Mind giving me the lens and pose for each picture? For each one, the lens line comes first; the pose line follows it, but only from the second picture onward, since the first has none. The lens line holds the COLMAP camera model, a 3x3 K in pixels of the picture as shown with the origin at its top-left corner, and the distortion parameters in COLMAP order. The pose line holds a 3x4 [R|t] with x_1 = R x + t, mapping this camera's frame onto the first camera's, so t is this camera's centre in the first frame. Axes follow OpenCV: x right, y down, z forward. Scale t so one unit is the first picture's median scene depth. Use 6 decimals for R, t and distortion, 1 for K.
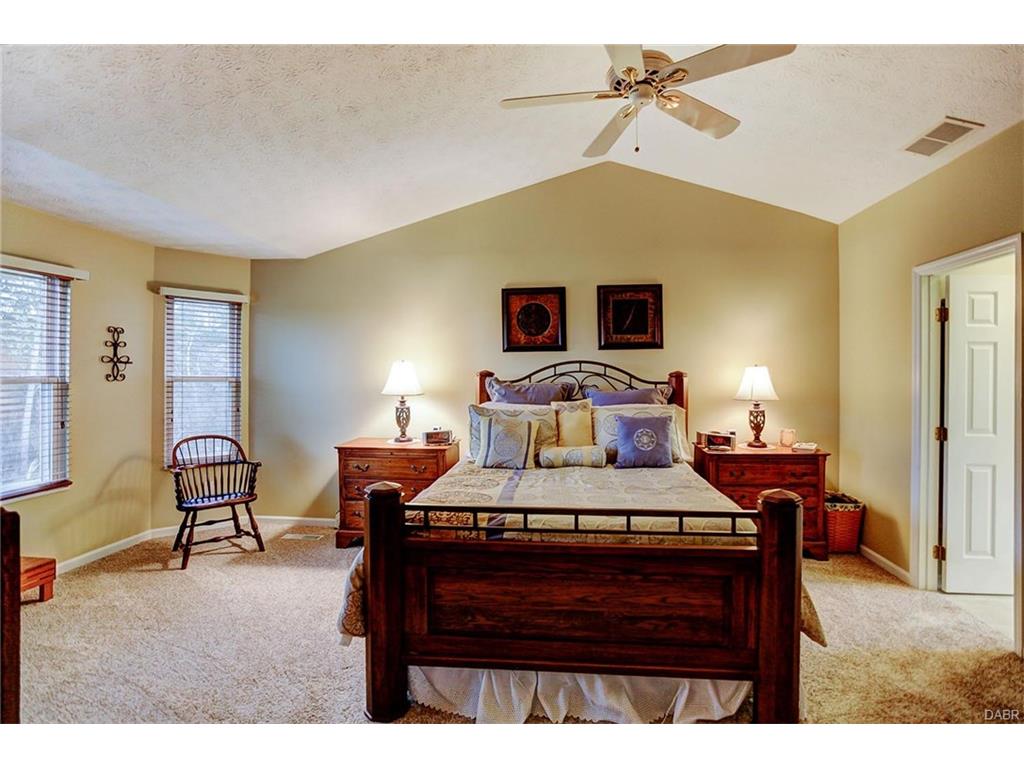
lens RADIAL K [[509.2, 0, 515.3], [0, 509.2, 381.6], [0, 0, 1]] dist [-0.039990, 0.014279]
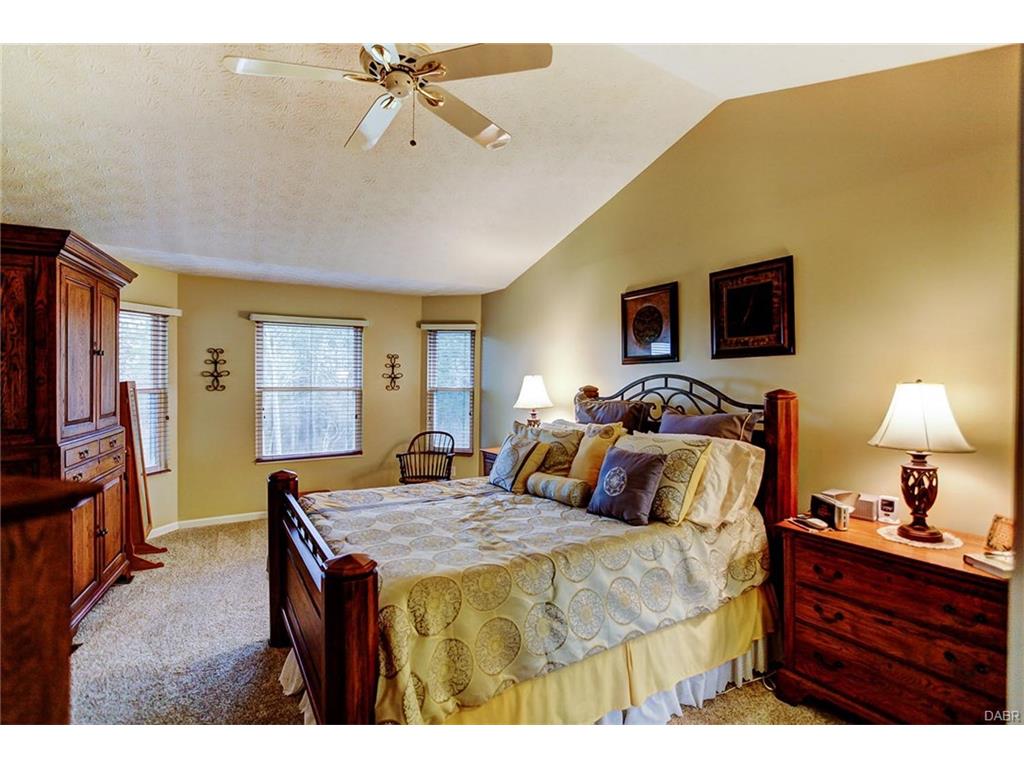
lens RADIAL K [[509.2, 0, 511.9], [0, 509.2, 380.3], [0, 0, 1]] dist [-0.039990, 0.014279]
pose [[0.601800, 0.002264, -0.798644, 0.604015], [-0.015431, 0.999842, -0.008793, -0.021152], [0.798498, 0.017616, 0.601740, 0.332414]]
